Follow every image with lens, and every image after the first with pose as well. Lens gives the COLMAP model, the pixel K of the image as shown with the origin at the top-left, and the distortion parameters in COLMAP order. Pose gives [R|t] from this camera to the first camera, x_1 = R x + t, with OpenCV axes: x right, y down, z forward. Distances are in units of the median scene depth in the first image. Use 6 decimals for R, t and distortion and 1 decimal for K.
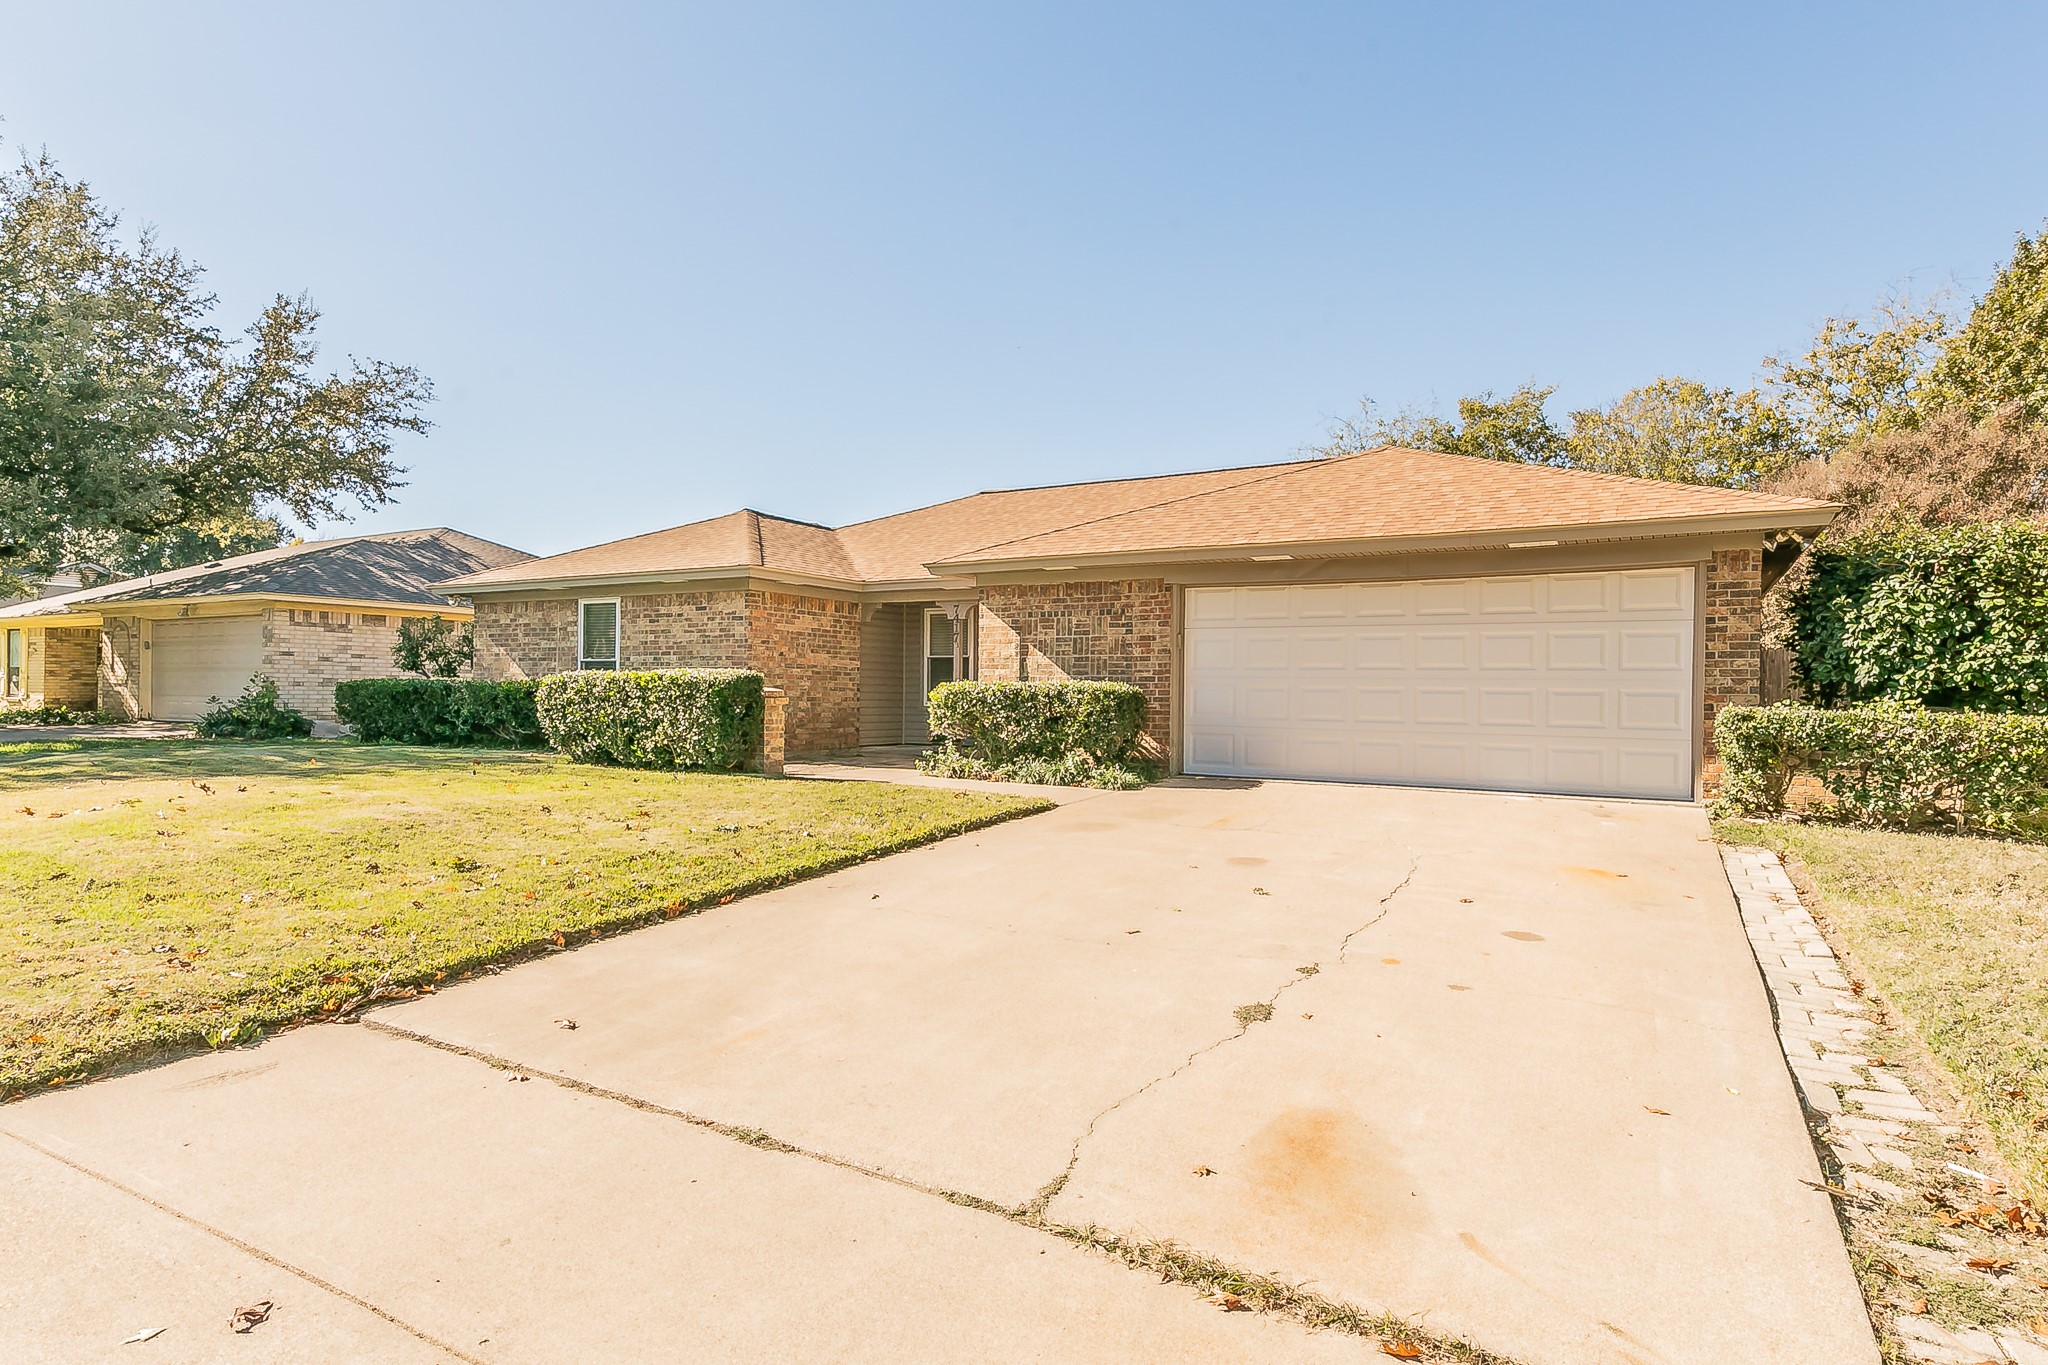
lens RADIAL K [[1024.4, 0, 1077.2], [0, 1024.4, 687.2], [0, 0, 1]] dist [-0.000194, 0.000024]
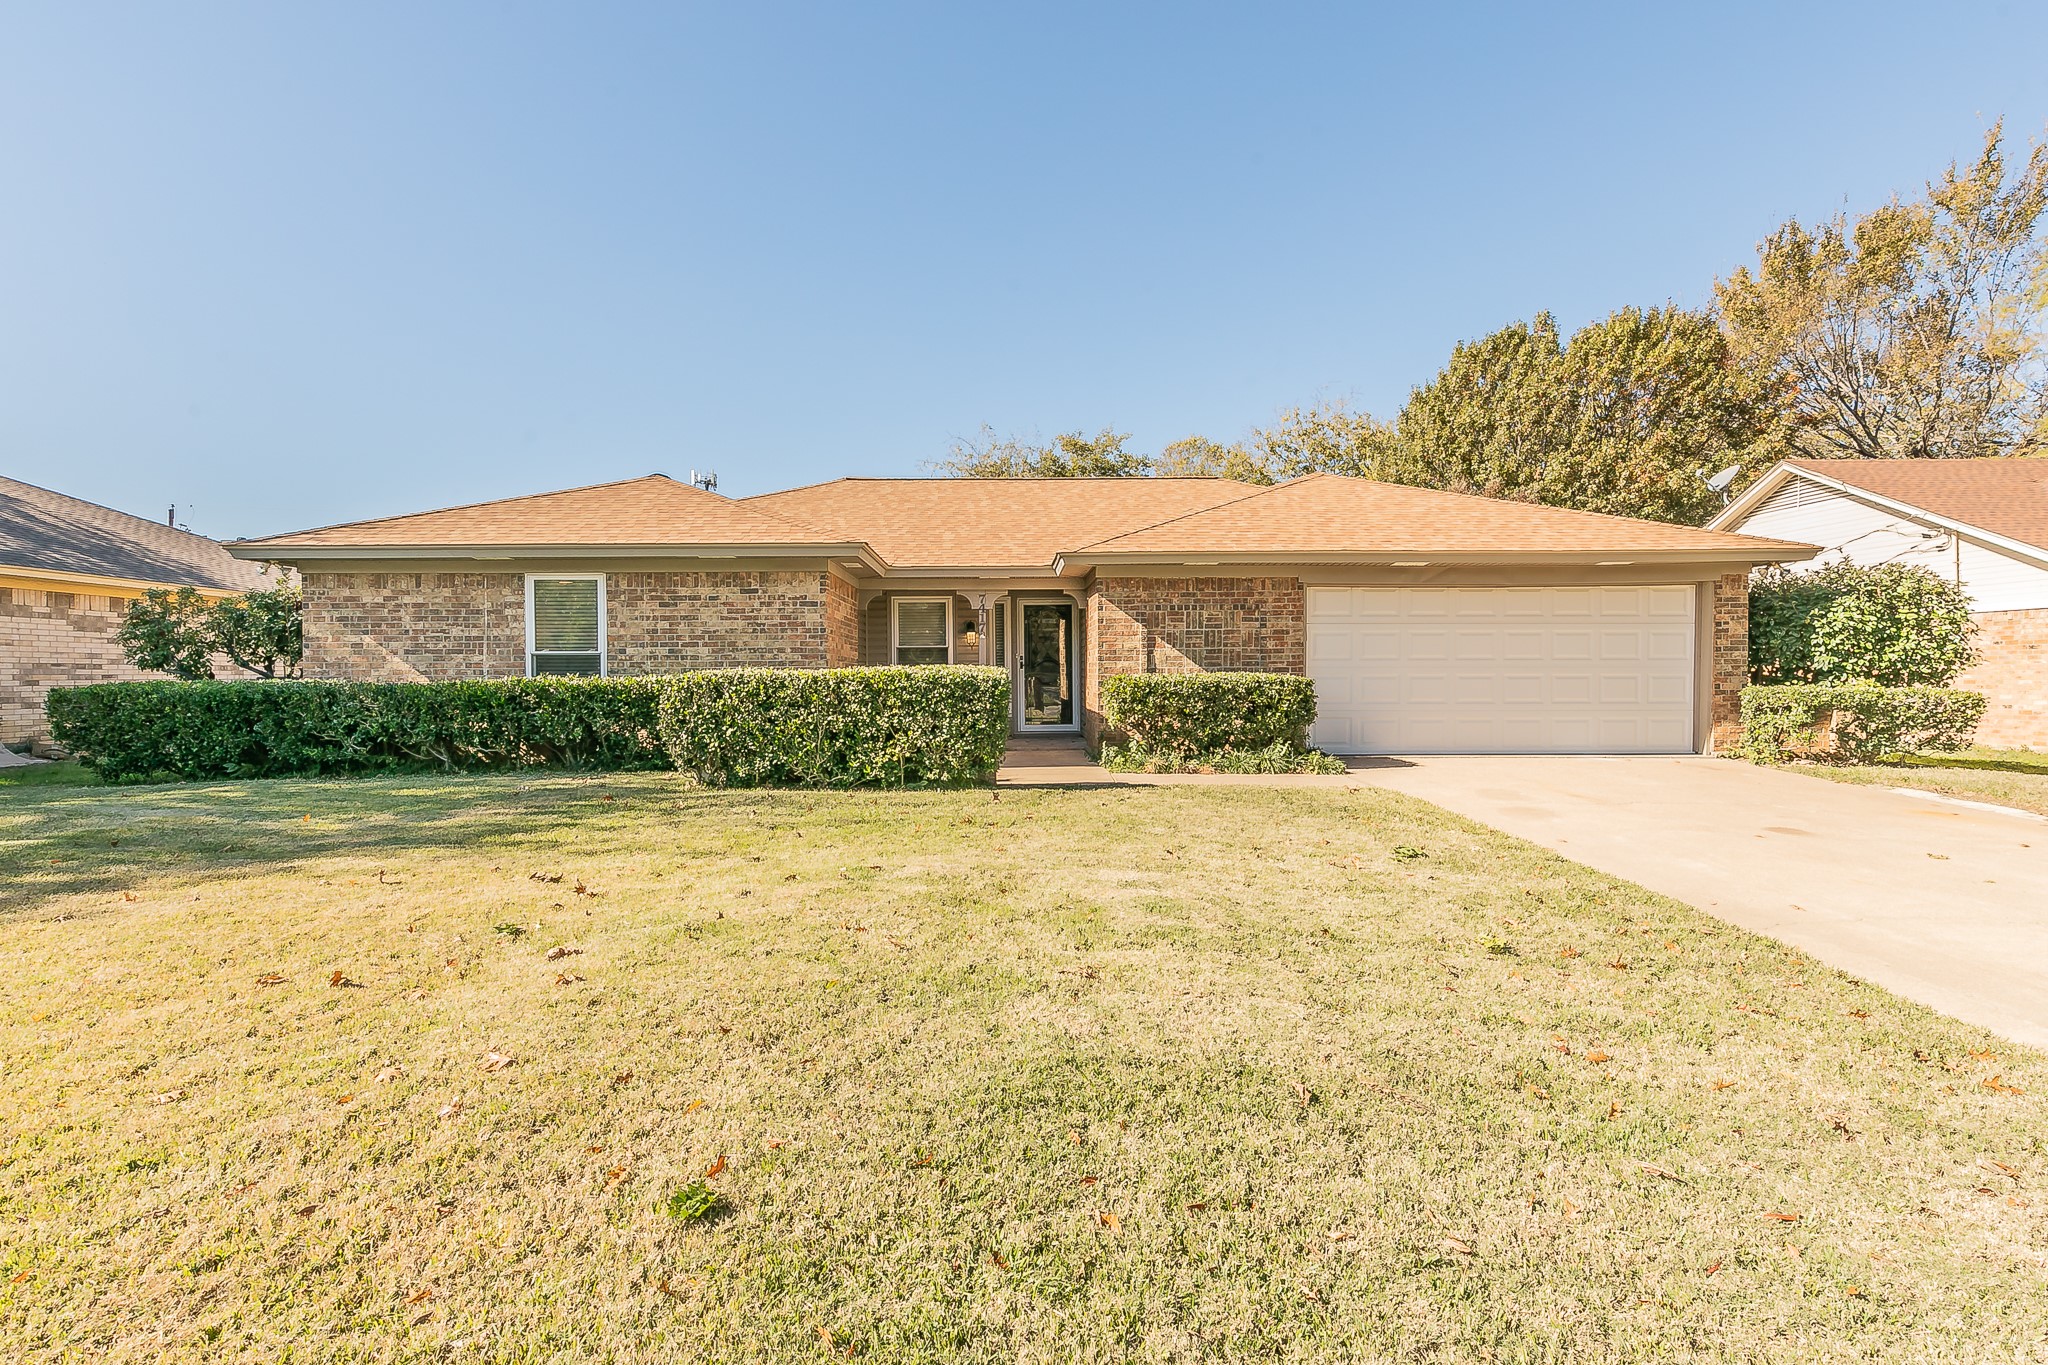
lens RADIAL K [[881.0, 0, 1026.1], [0, 881.0, 678.9], [0, 0, 1]] dist [0.000077, -0.000210]
pose [[0.878245, -0.018432, 0.477856, -0.578205], [0.012353, 0.999798, 0.015863, -0.015527], [-0.478052, -0.008029, 0.878295, 0.292236]]
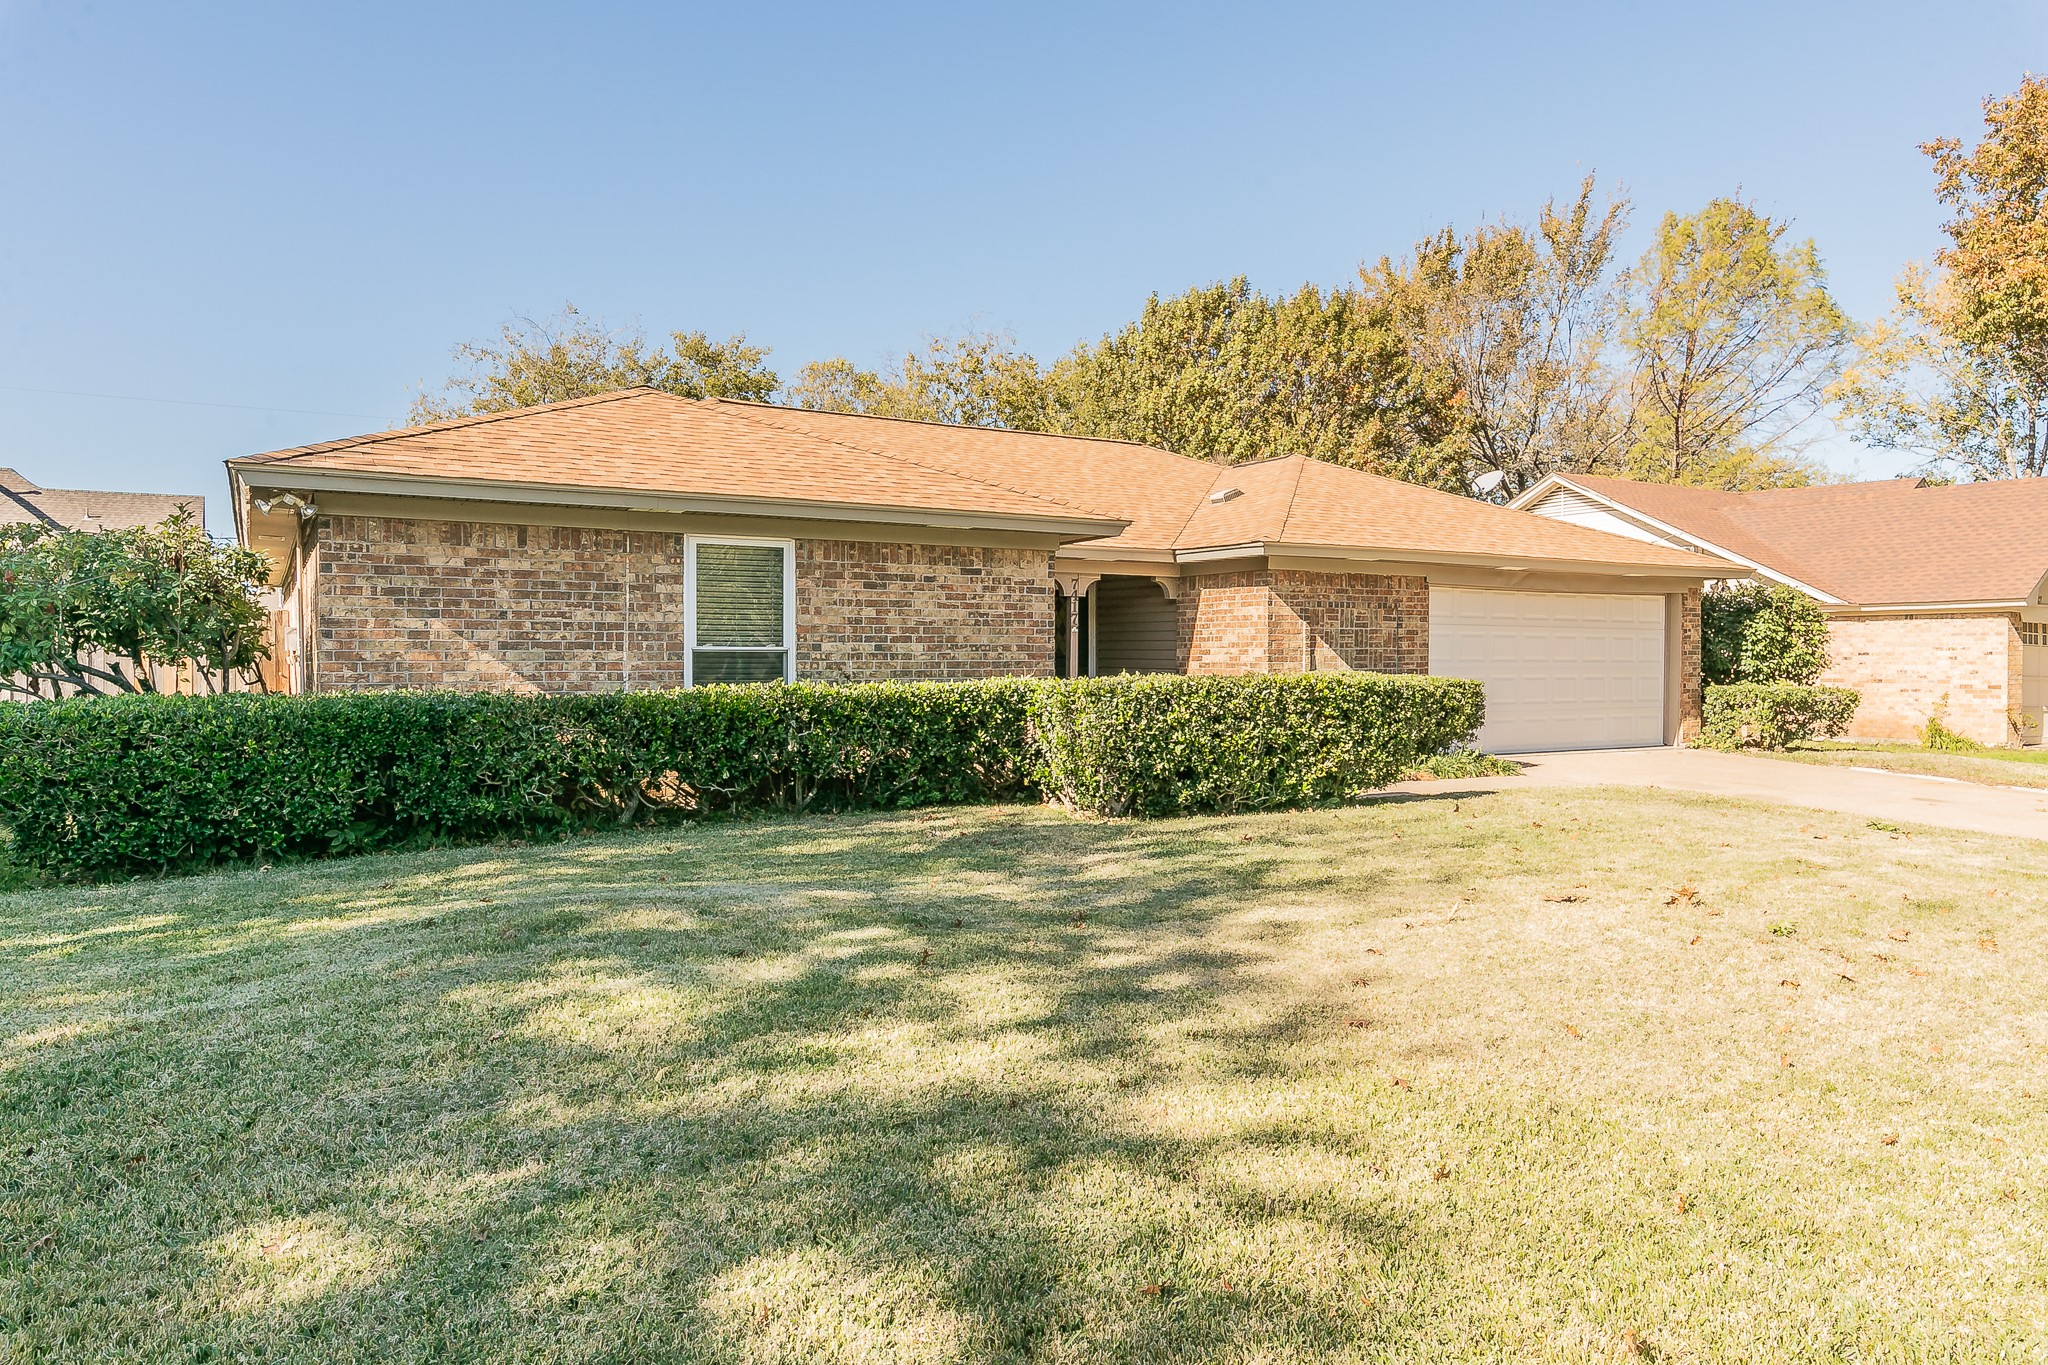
lens RADIAL K [[1199.4, 0, 1012.7], [0, 1199.4, 653.6], [0, 0, 1]] dist [-0.003604, -0.000177]
pose [[0.547227, -0.006911, 0.836956, -1.115992], [0.002970, 0.999976, 0.006315, -0.033157], [-0.836979, -0.000970, 0.547234, 0.630814]]
